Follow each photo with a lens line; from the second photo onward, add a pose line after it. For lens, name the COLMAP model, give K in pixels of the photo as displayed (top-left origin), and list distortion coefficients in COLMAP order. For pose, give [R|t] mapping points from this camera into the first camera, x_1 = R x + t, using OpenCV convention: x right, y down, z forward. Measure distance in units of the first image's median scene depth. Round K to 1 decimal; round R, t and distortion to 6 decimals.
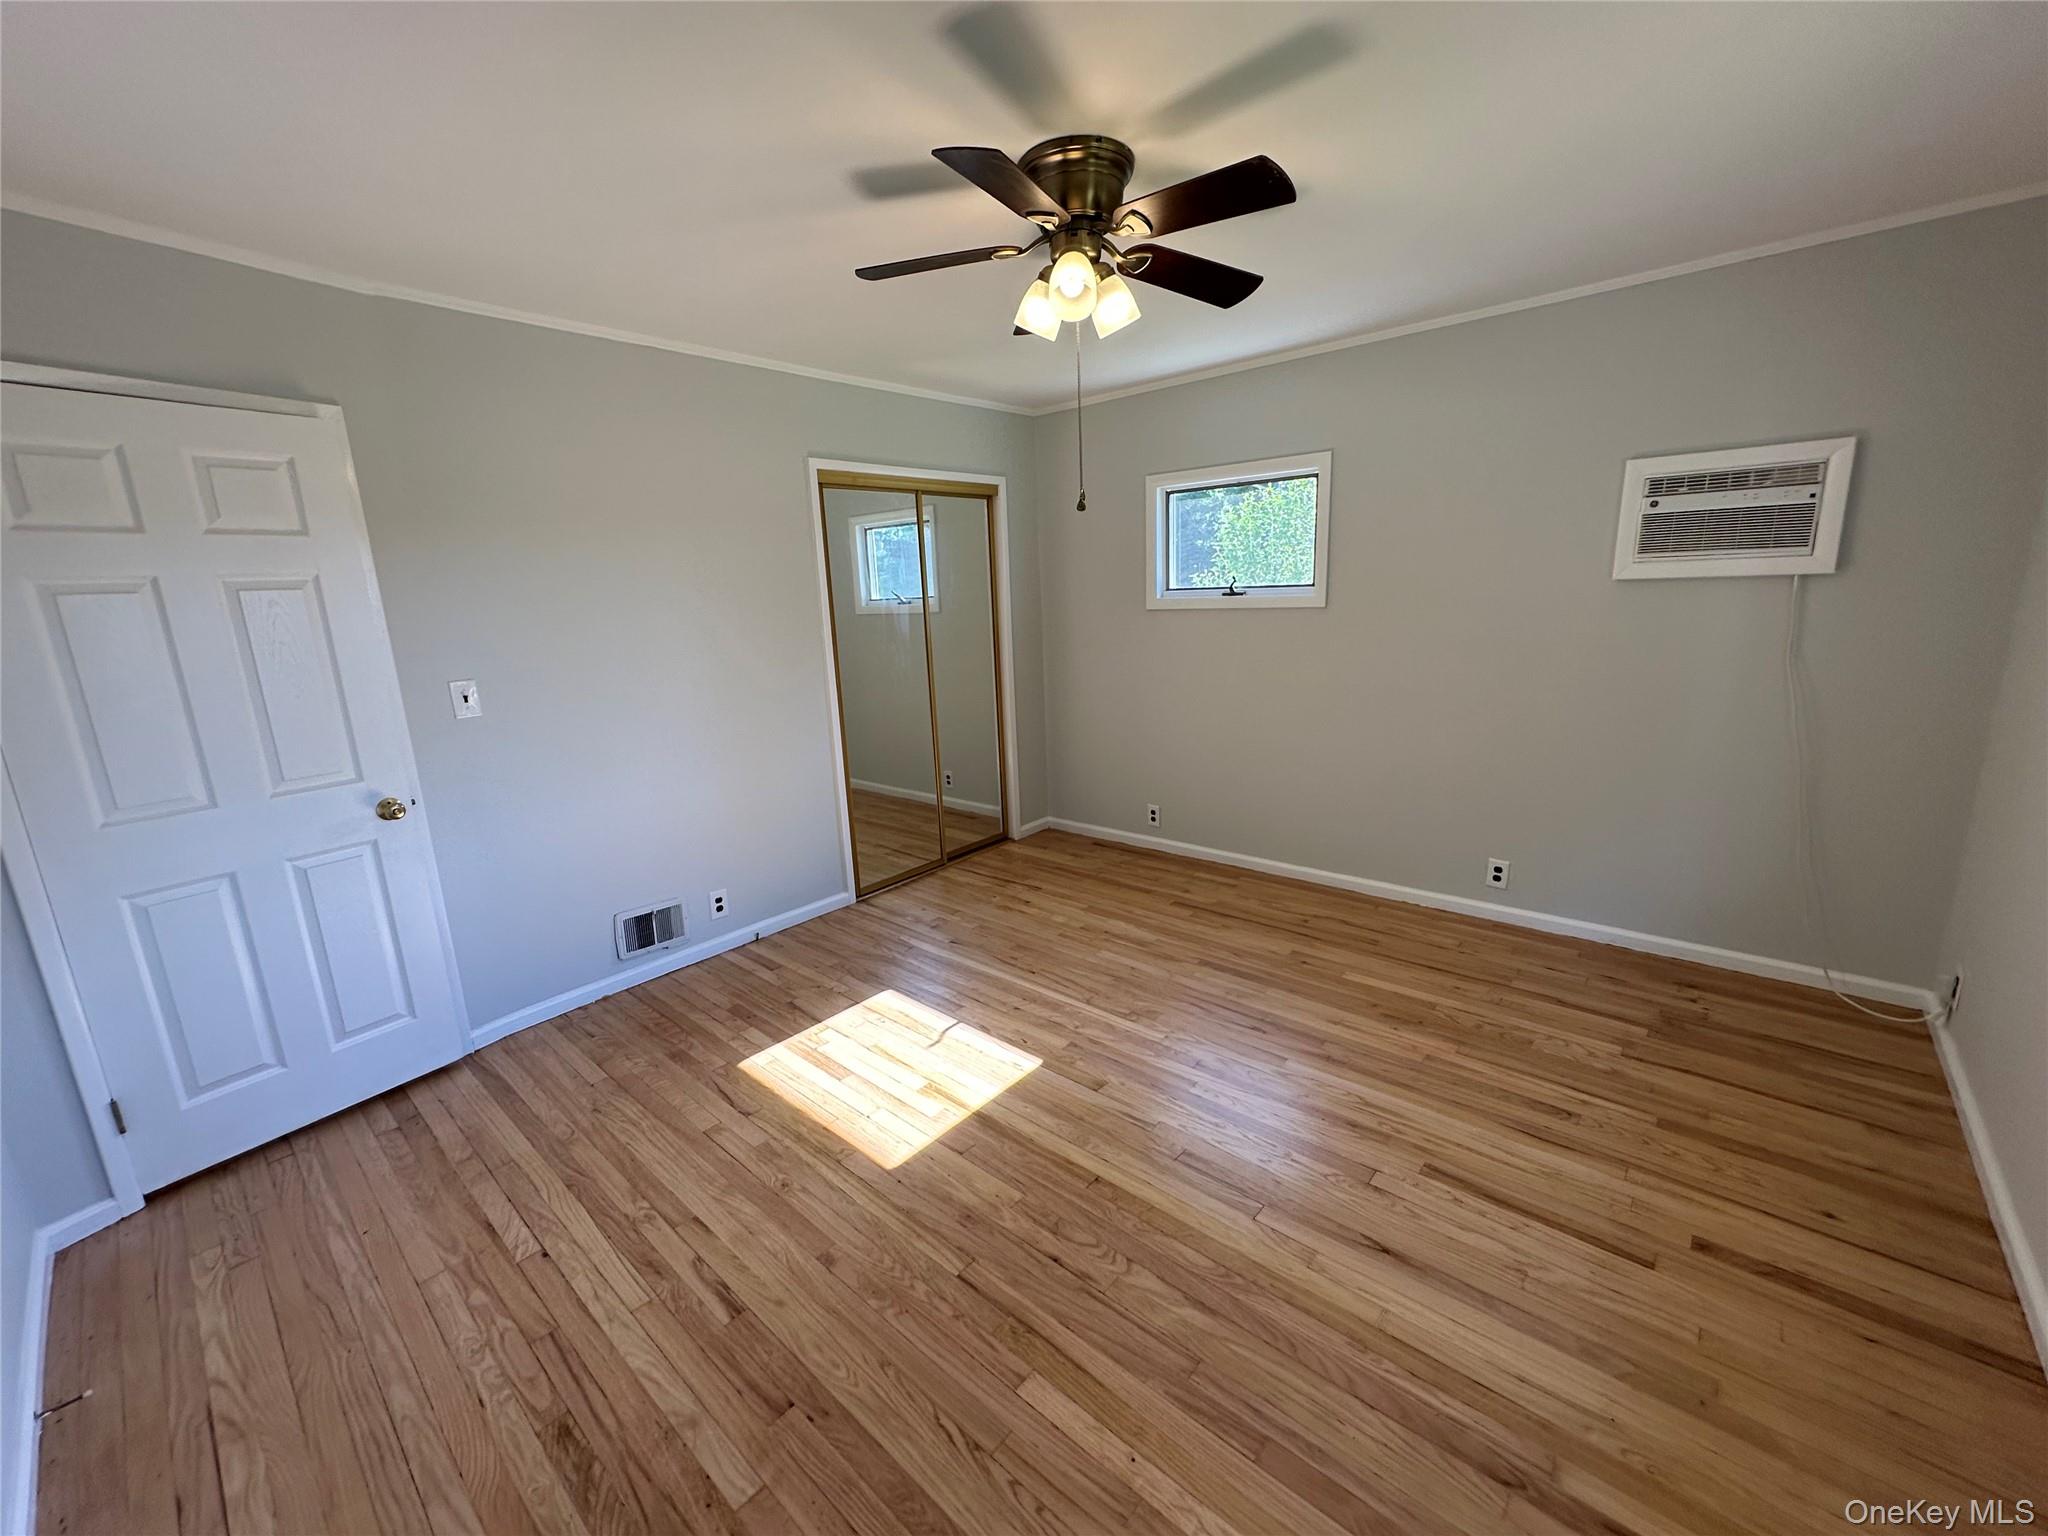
lens RADIAL K [[816.9, 0, 1024.0], [0, 816.9, 766.3], [0, 0, 1]] dist [-0.003705, 0.000222]
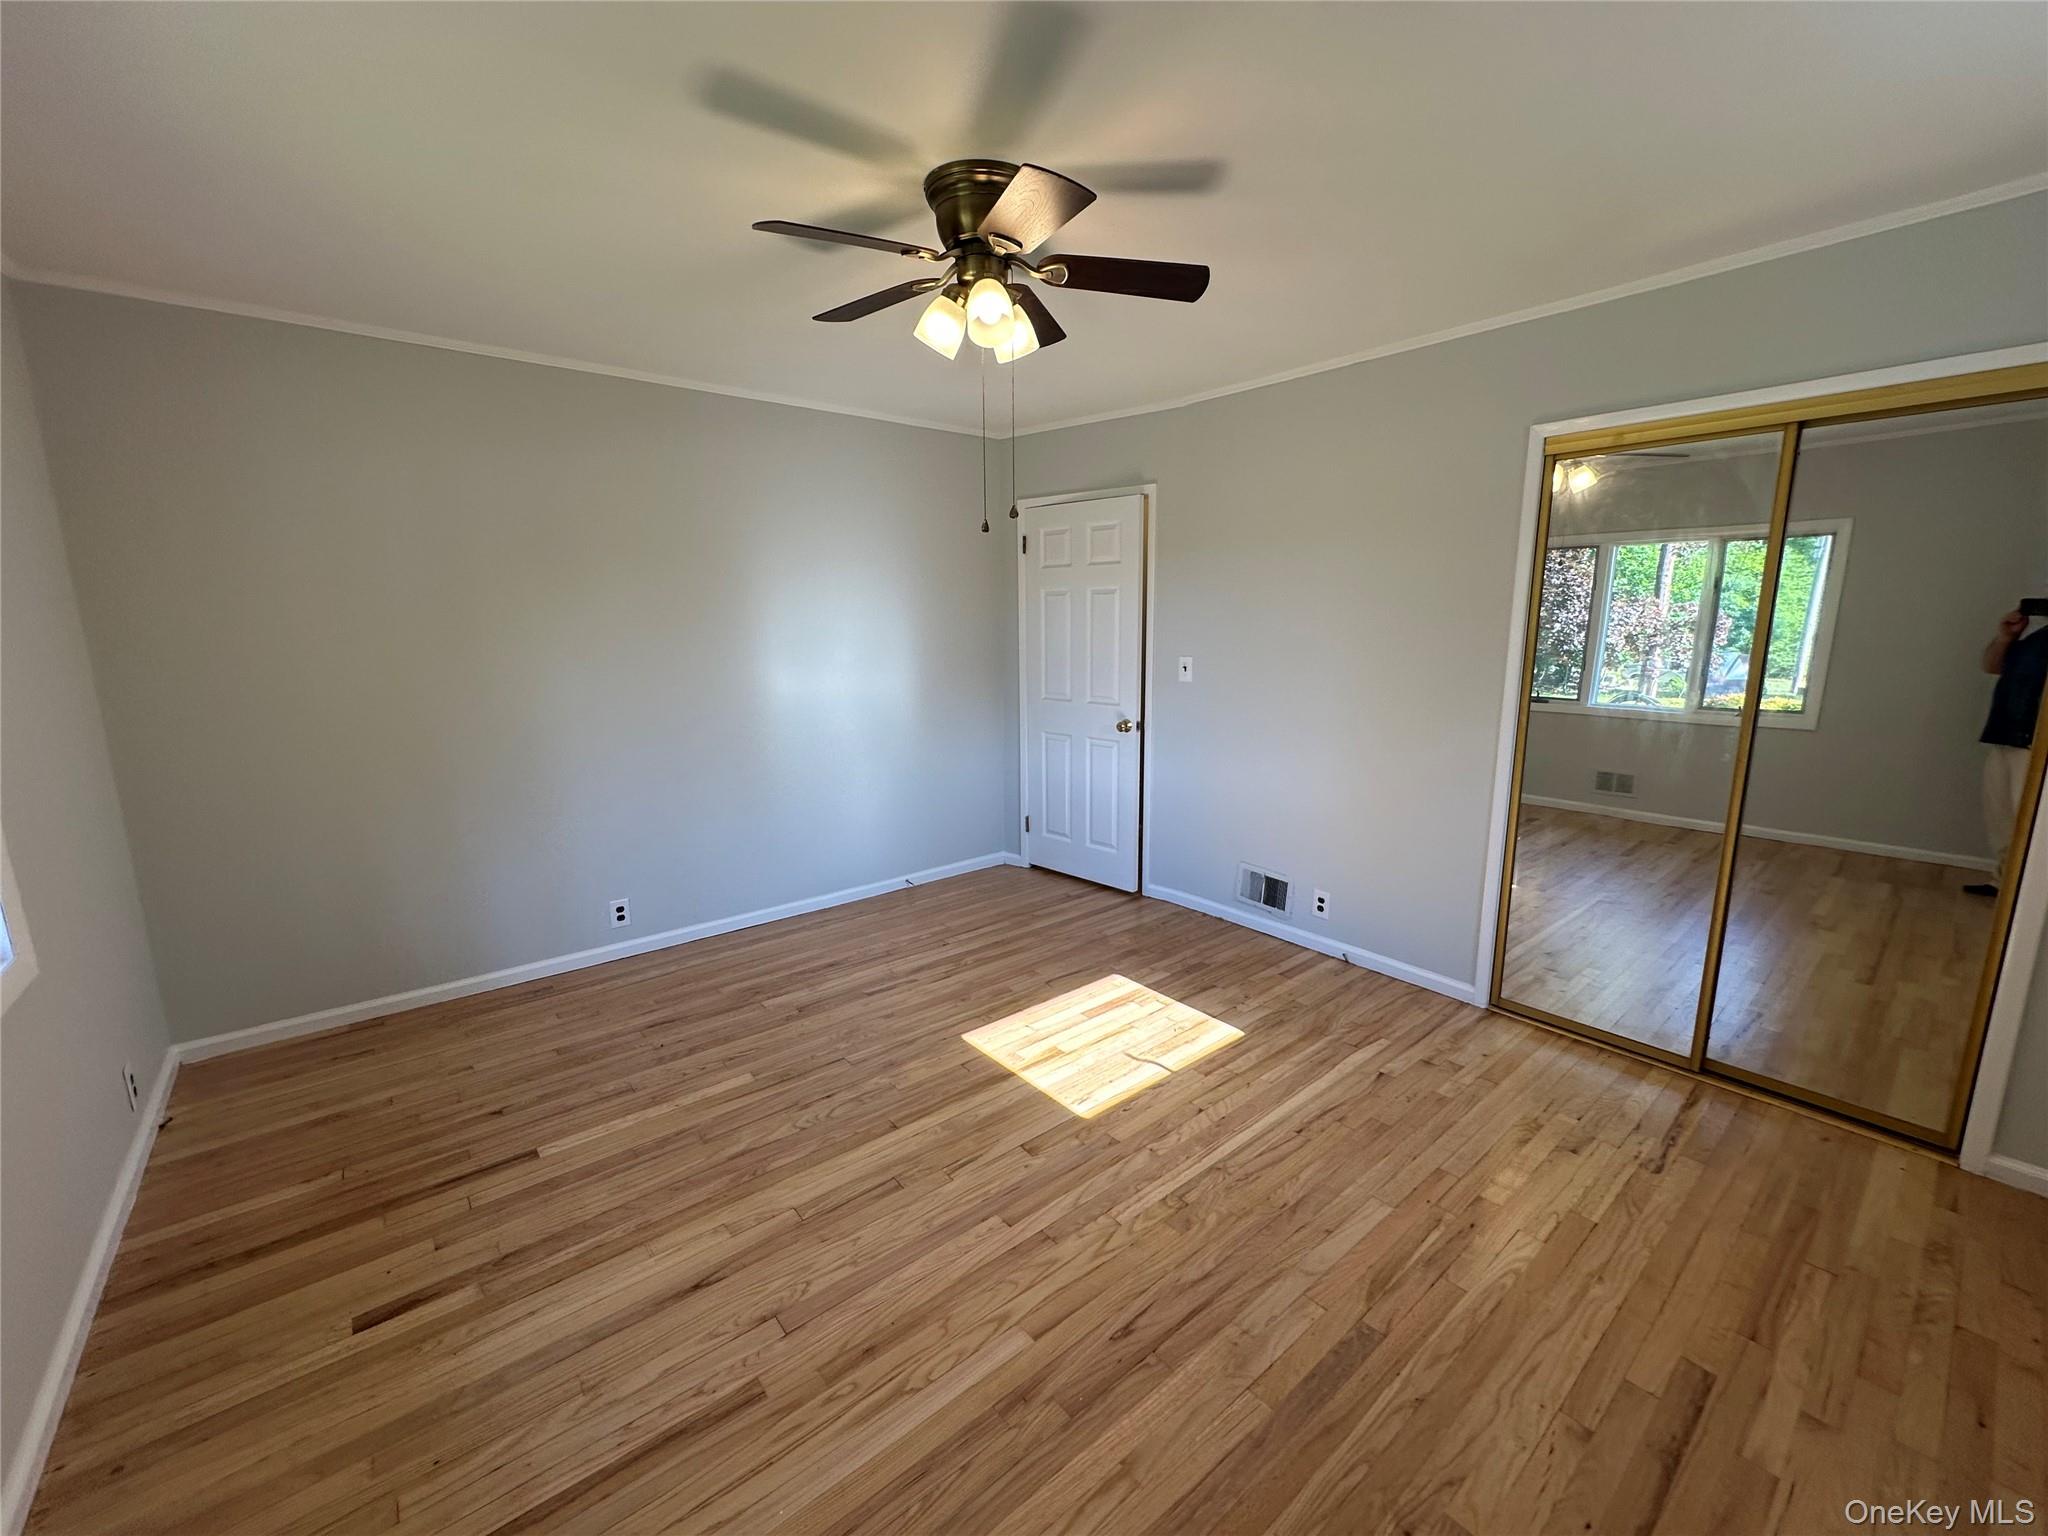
lens RADIAL K [[816.9, 0, 1024.9], [0, 816.9, 769.7], [0, 0, 1]] dist [-0.003705, 0.000222]
pose [[-0.154805, 0.226502, -0.961630, 0.925100], [-0.201690, 0.945619, 0.255199, -0.259773], [0.967138, 0.233457, -0.100704, 1.037383]]
